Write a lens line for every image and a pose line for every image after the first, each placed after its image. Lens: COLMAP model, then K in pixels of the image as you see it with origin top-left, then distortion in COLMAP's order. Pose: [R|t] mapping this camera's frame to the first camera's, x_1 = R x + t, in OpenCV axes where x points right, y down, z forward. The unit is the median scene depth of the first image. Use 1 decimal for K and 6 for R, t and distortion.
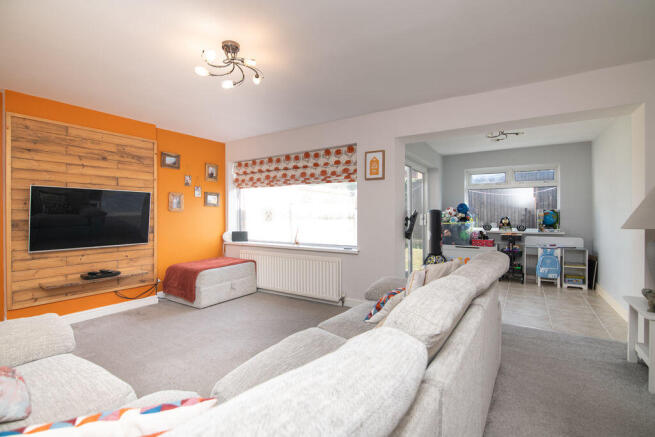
lens RADIAL K [[302.1, 0, 328.7], [0, 302.1, 219.2], [0, 0, 1]] dist [-0.021736, -0.000519]
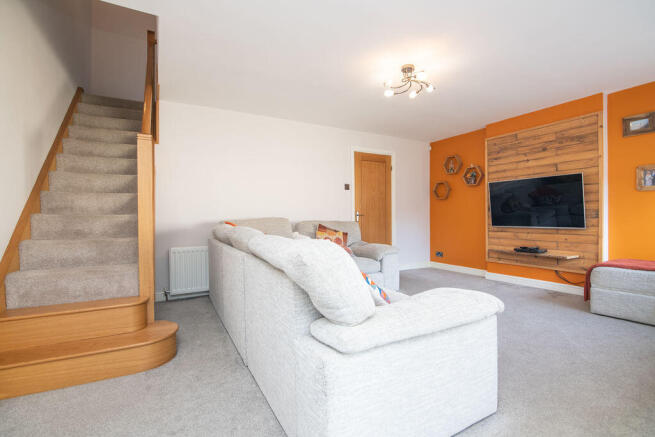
lens RADIAL K [[302.1, 0, 328.0], [0, 302.1, 215.6], [0, 0, 1]] dist [-0.021736, -0.000519]
pose [[-0.461979, 0.005991, -0.886871, 0.642234], [-0.000309, 0.999976, 0.006916, 0.040093], [0.886891, 0.003469, -0.461966, 0.820151]]
